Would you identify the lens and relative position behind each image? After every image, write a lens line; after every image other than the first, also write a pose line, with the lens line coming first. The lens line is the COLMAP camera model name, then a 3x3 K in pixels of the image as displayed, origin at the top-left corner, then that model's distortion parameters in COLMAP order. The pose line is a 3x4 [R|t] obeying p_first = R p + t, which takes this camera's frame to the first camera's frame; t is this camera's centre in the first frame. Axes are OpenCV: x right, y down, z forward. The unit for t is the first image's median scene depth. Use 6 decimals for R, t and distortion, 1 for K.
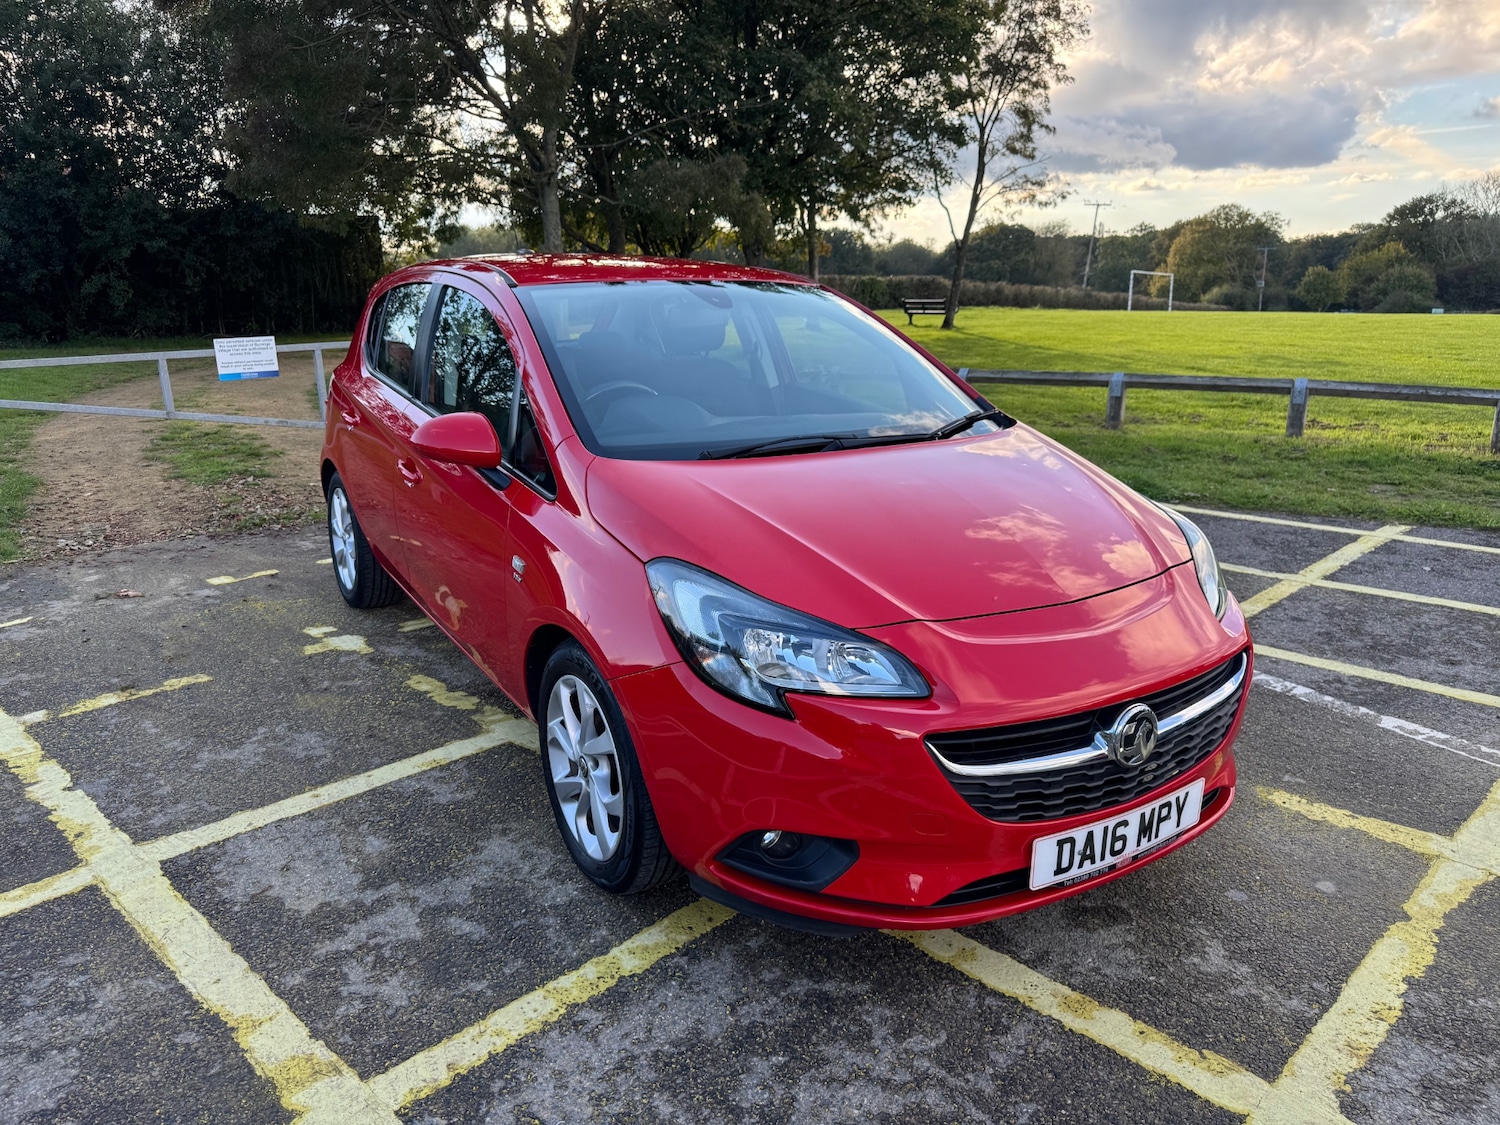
lens RADIAL K [[1069.6, 0, 742.9], [0, 1069.6, 556.7], [0, 0, 1]] dist [0.012297, -0.017484]
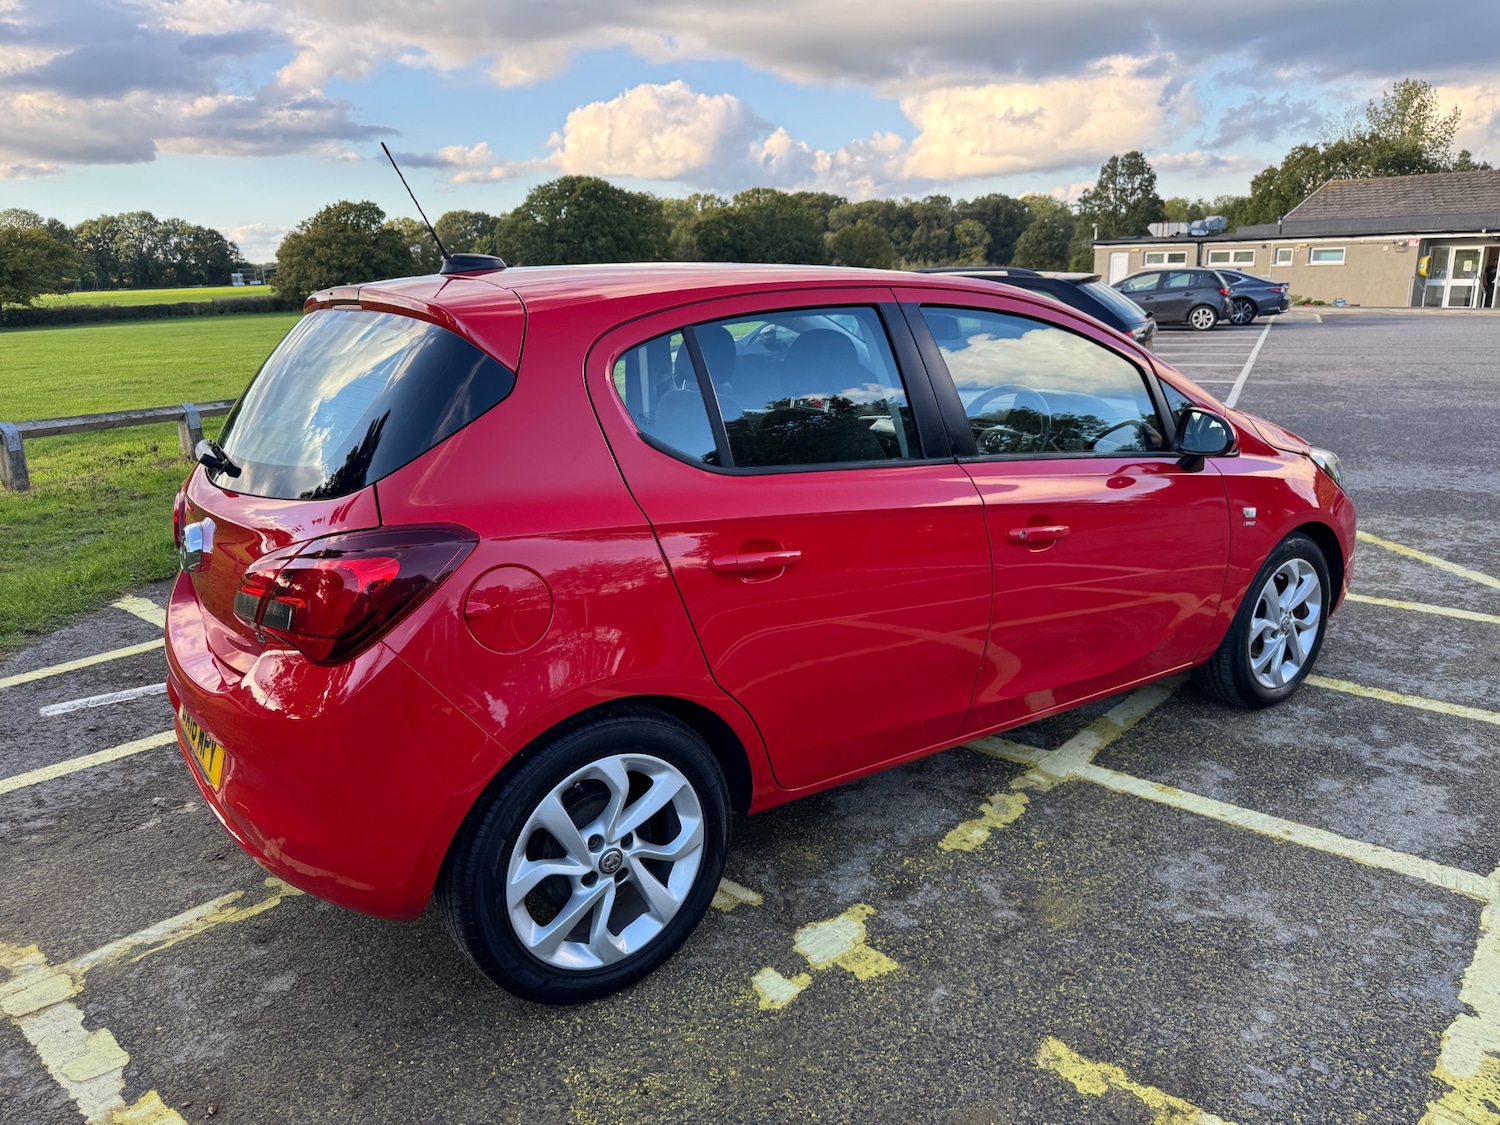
lens RADIAL K [[1057.0, 0, 749.8], [0, 1057.0, 564.8], [0, 0, 1]] dist [0.022232, -0.028773]
pose [[-0.063714, -0.253781, 0.965161, -1.312818], [0.277526, 0.924472, 0.261403, -0.400289], [-0.958603, 0.284512, 0.011529, 1.496840]]
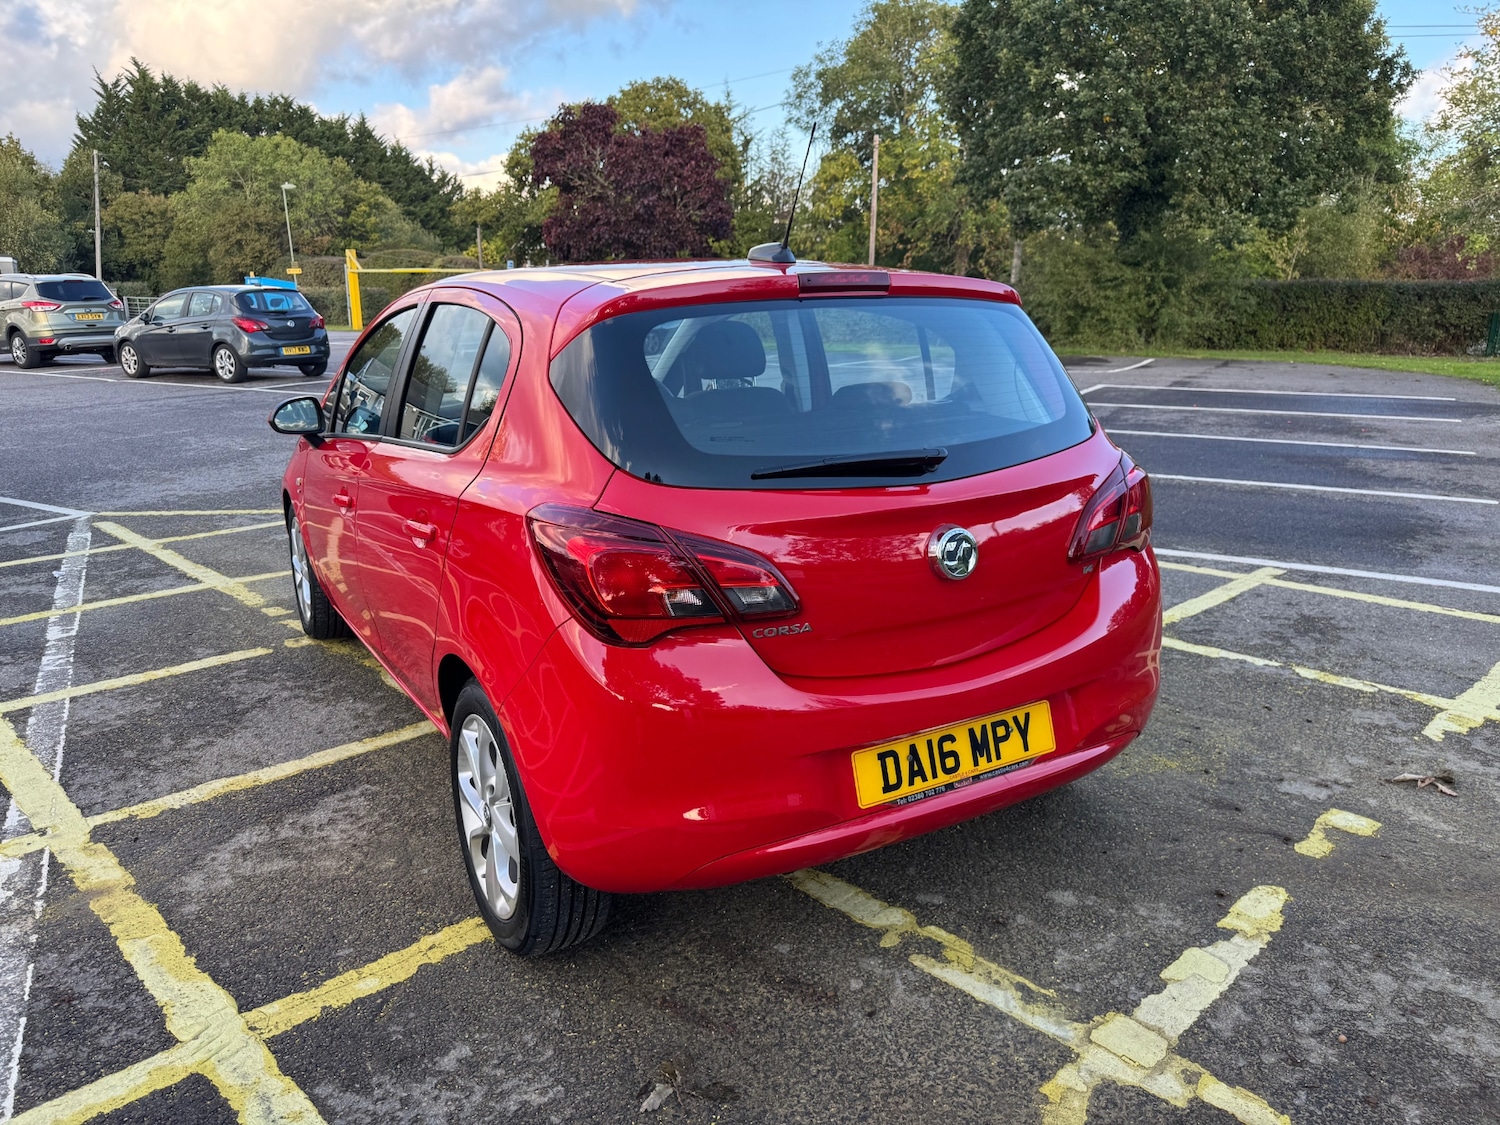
lens RADIAL K [[1070.3, 0, 743.2], [0, 1070.3, 559.1], [0, 0, 1]] dist [0.010464, -0.012573]
pose [[-0.999597, 0.006063, 0.027731, -0.336987], [0.018749, 0.874527, 0.484615, -0.687258], [-0.021313, 0.484940, -0.874288, 2.608547]]
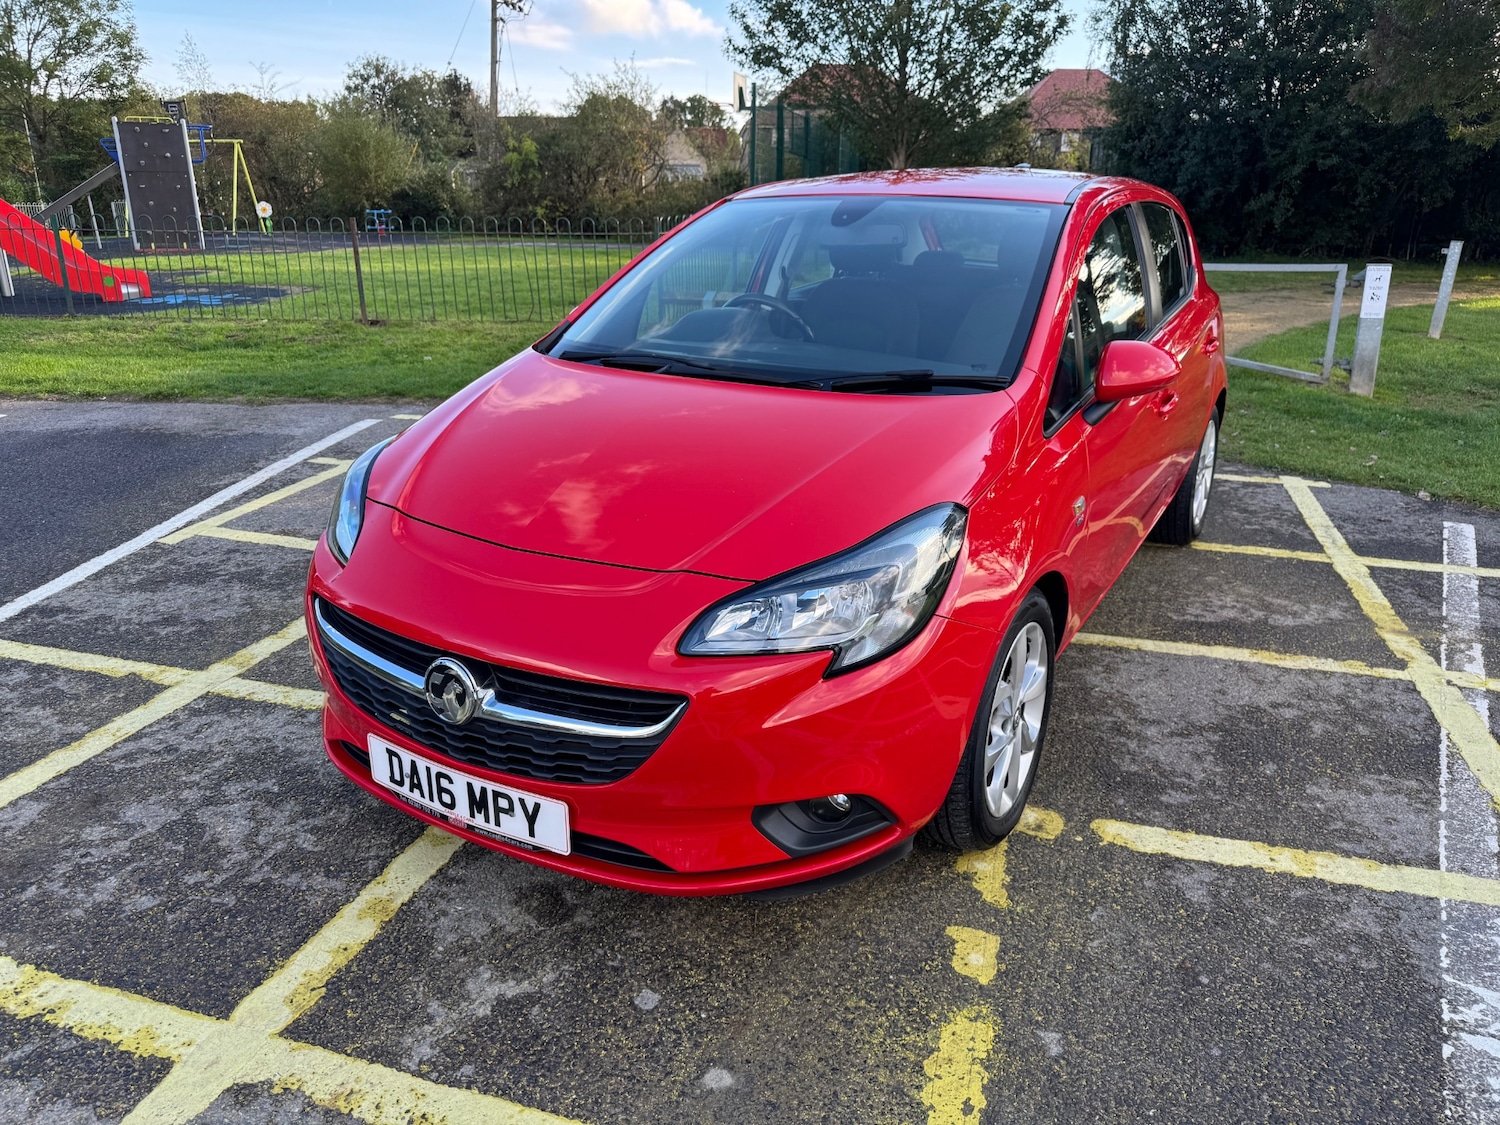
lens RADIAL K [[1066.9, 0, 747.4], [0, 1066.9, 550.7], [0, 0, 1]] dist [0.004659, -0.006727]
pose [[0.461969, 0.287951, -0.838850, 0.958203], [-0.232268, 0.952096, 0.198911, -0.153070], [0.855942, 0.102947, 0.506721, 0.575605]]
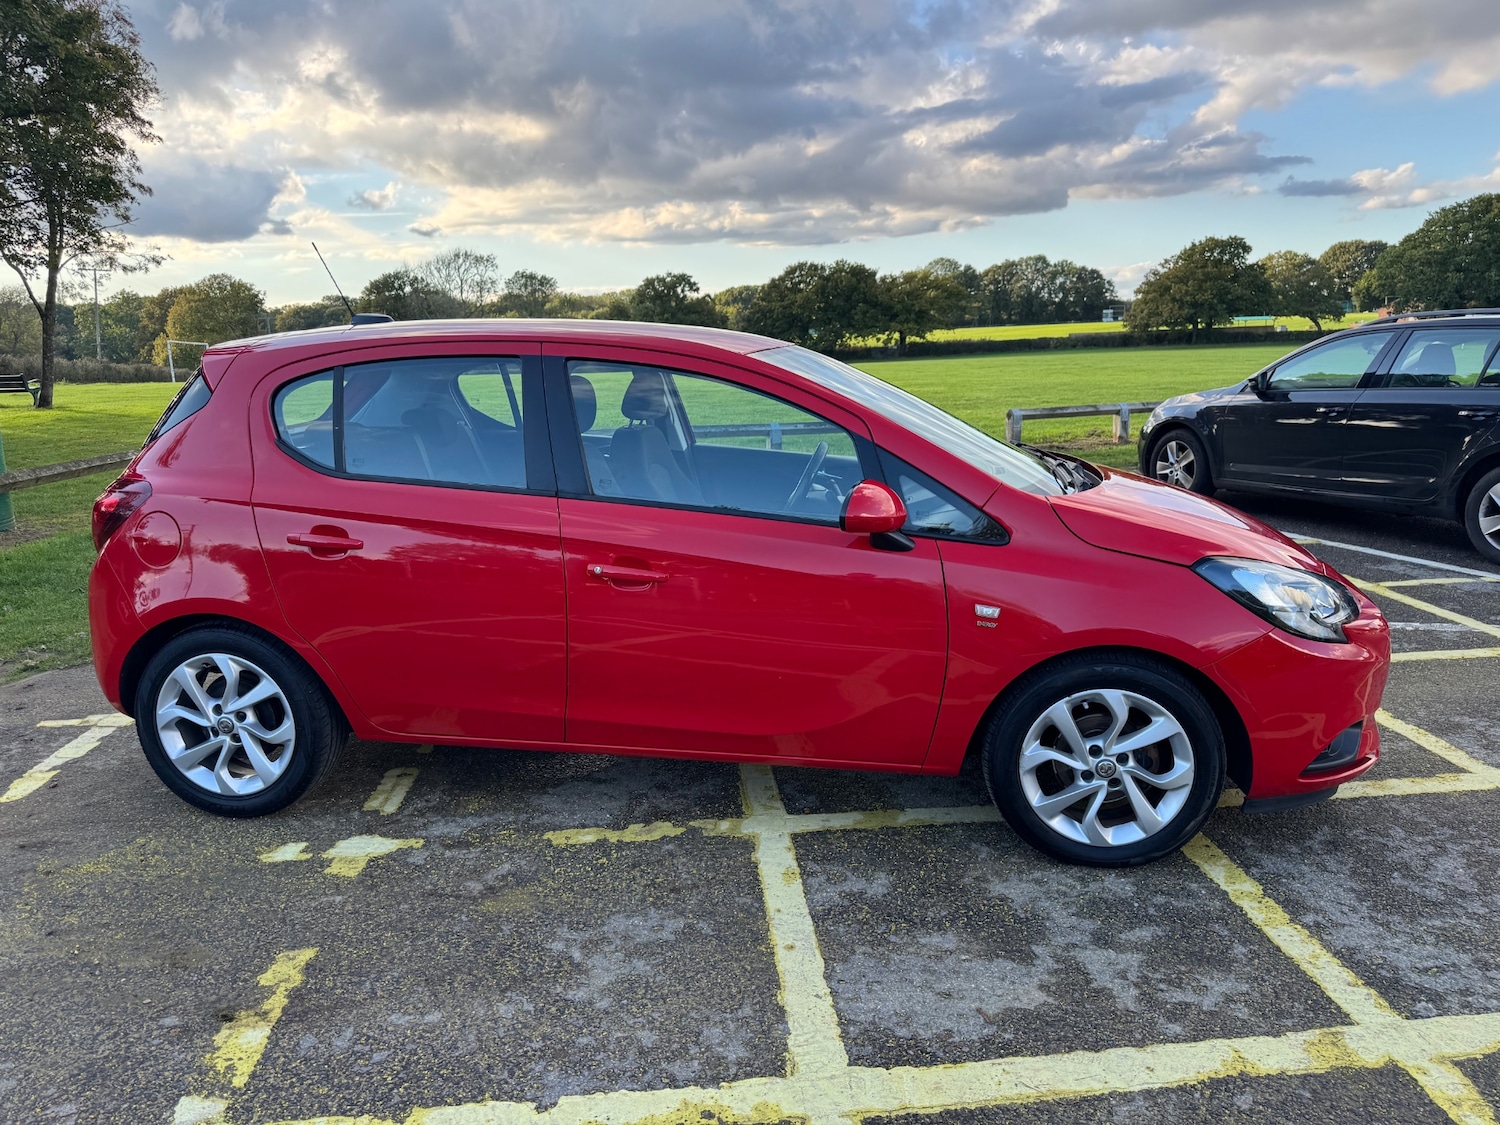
lens RADIAL K [[1049.8, 0, 756.5], [0, 1049.8, 576.4], [0, 0, 1]] dist [0.041883, -0.049817]
pose [[0.638016, -0.178933, 0.748945, -1.078637], [0.209226, 0.976318, 0.055018, -0.127011], [-0.741053, 0.121596, 0.660344, 0.468582]]
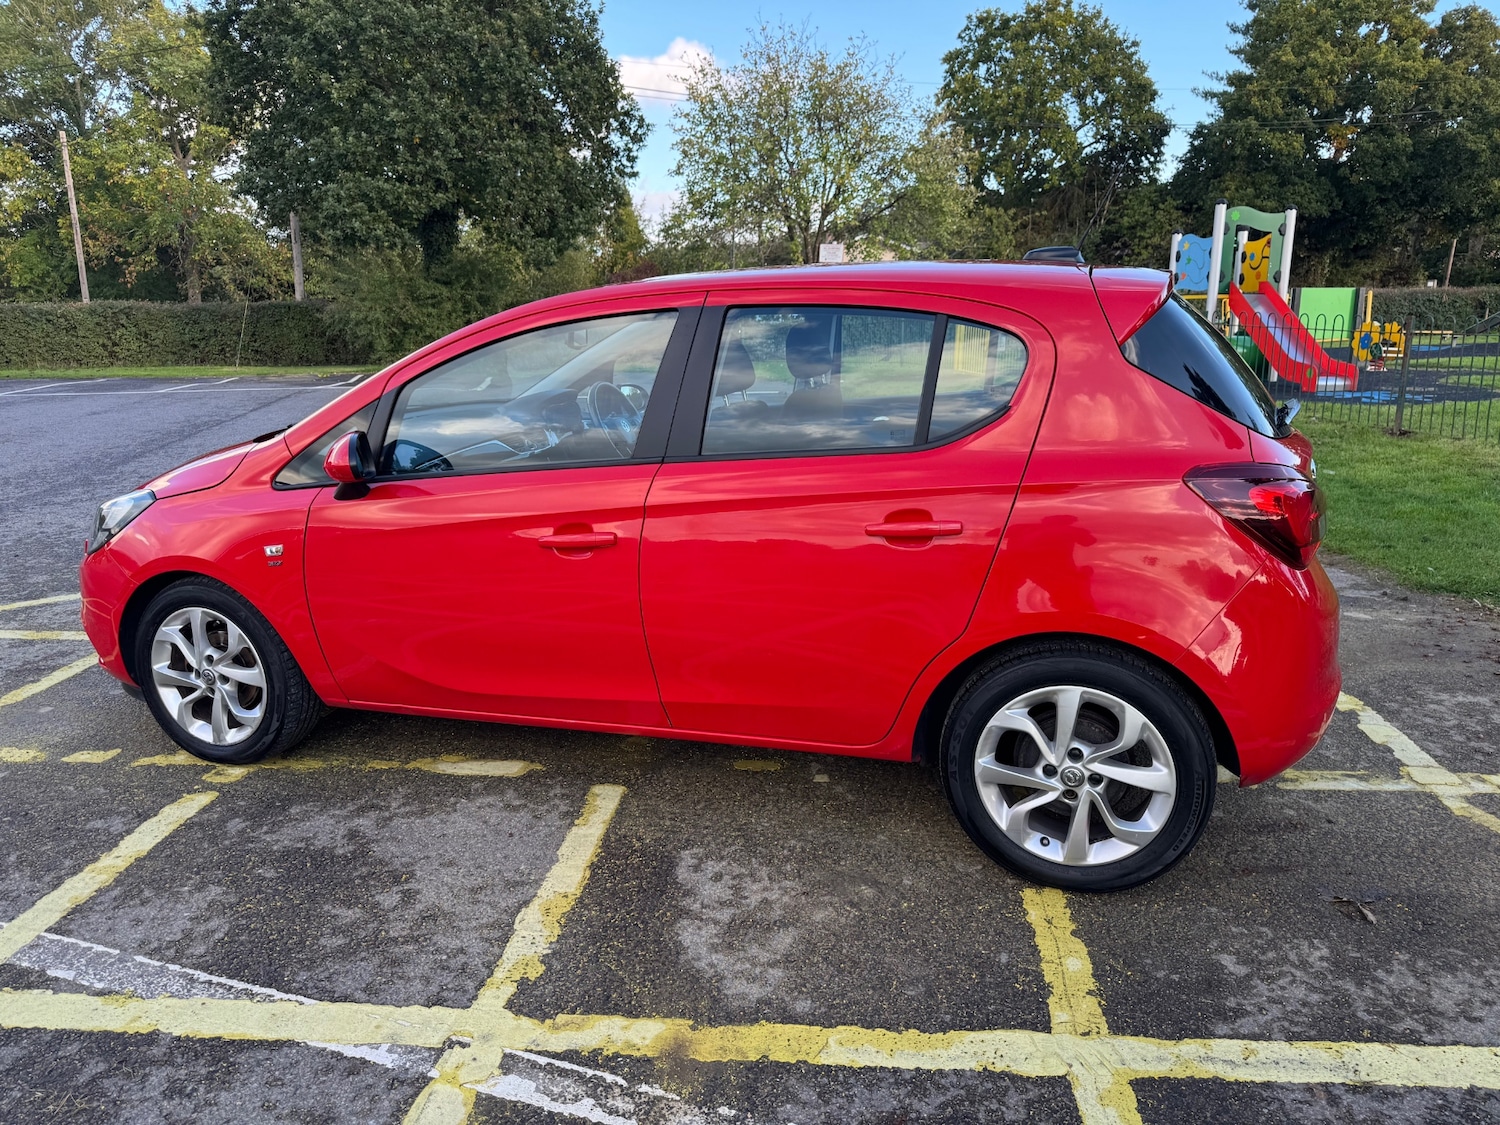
lens RADIAL K [[1060.1, 0, 750.4], [0, 1060.1, 562.8], [0, 0, 1]] dist [0.012886, -0.014946]
pose [[-0.767551, 0.169659, -0.618128, 0.619268], [-0.146659, 0.892272, 0.427016, -0.606052], [0.623985, 0.418410, -0.659982, 2.314893]]
